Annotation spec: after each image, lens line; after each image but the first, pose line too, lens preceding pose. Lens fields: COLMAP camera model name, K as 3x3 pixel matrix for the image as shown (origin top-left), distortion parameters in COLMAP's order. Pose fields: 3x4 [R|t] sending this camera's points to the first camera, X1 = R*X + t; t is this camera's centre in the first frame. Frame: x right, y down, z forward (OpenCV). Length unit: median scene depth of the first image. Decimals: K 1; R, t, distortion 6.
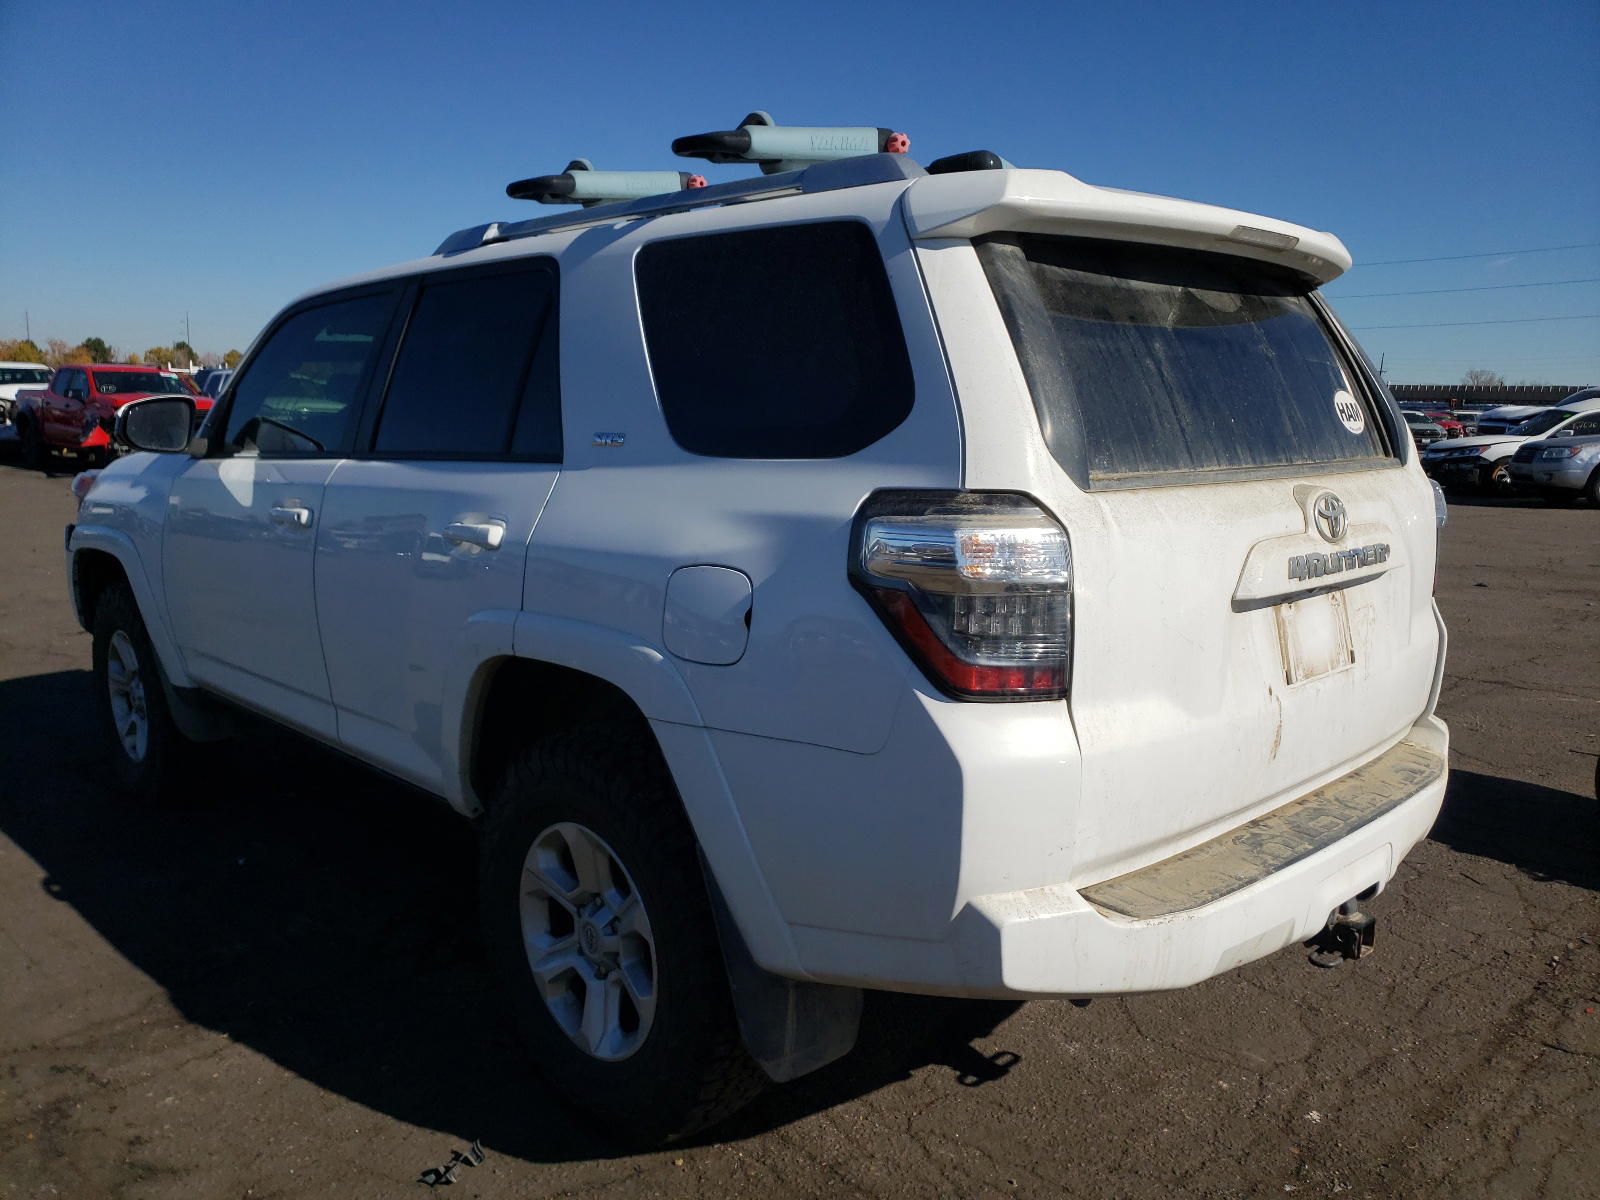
lens RADIAL K [[1212.5, 0, 800.8], [0, 1212.5, 598.1], [0, 0, 1]] dist [0.047421, -0.038826]
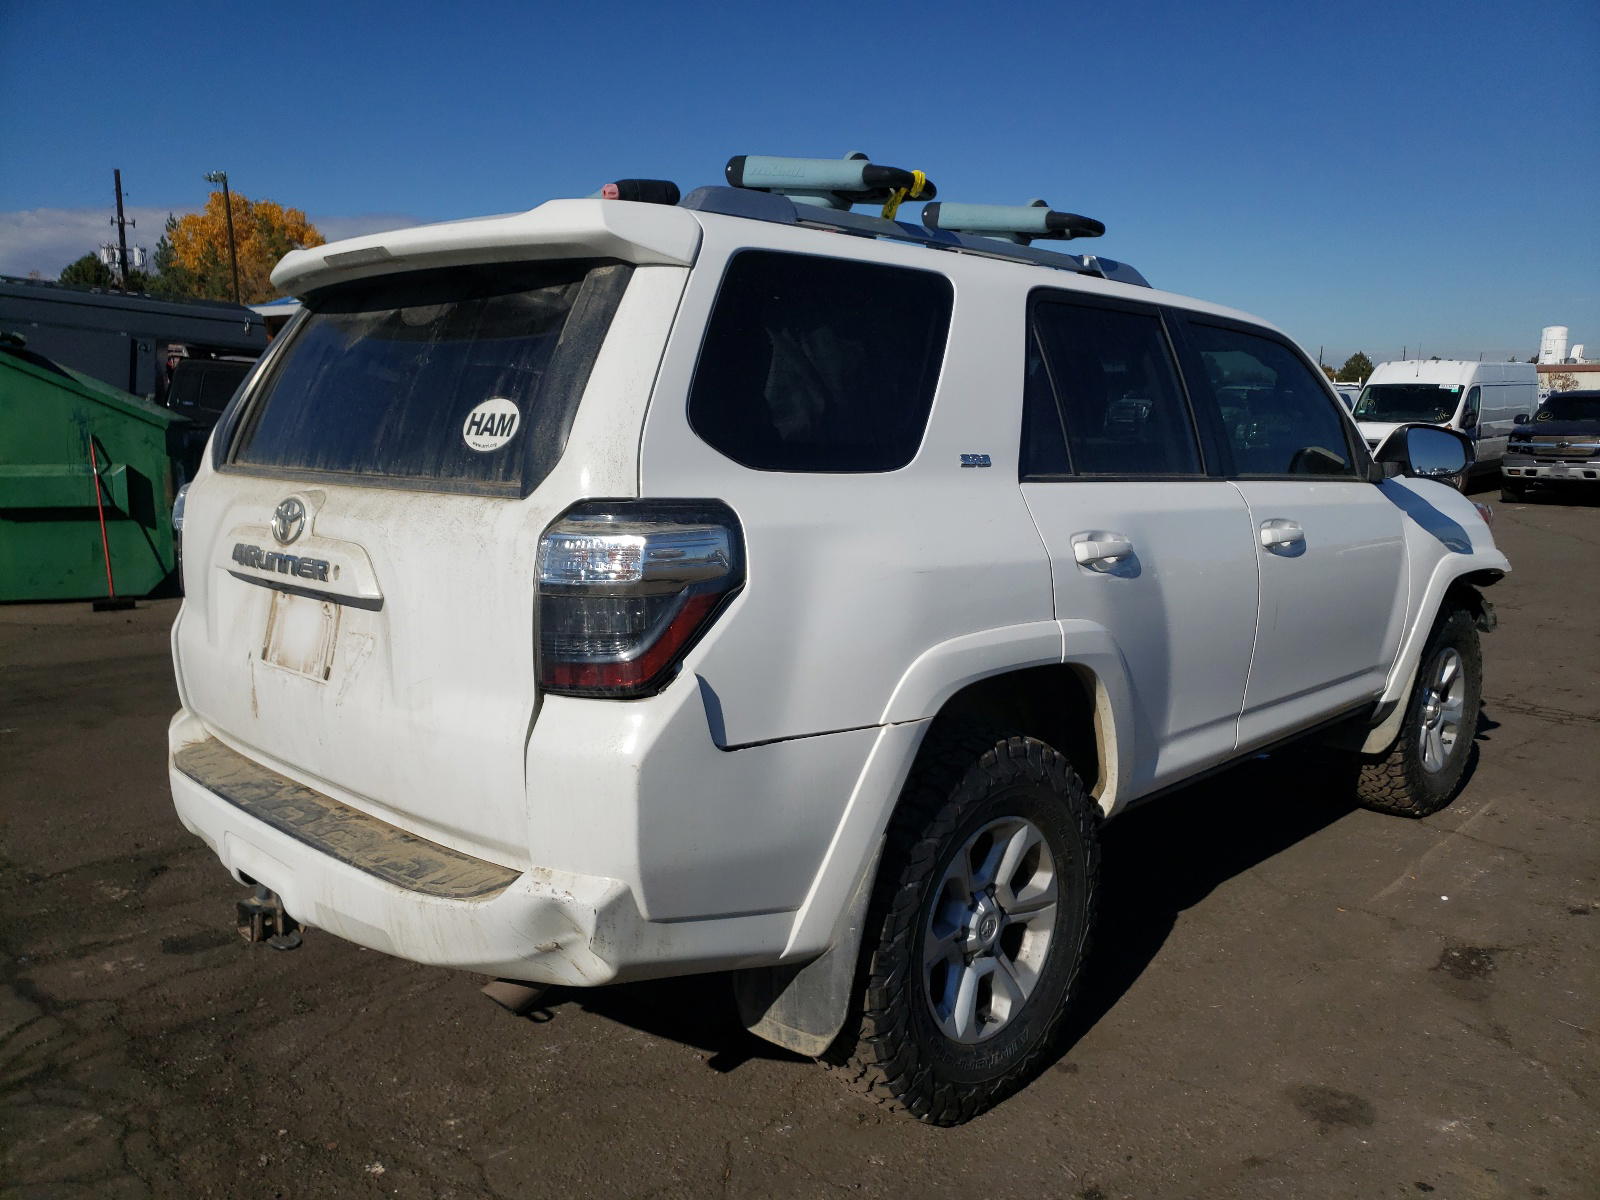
lens RADIAL K [[1212.5, 0, 801.2], [0, 1212.5, 603.2], [0, 0, 1]] dist [0.047421, -0.038826]
pose [[0.045117, 0.139162, -0.989241, 1.514762], [-0.166317, 0.977476, 0.129922, -0.208131], [0.985040, 0.158666, 0.067245, 1.384165]]
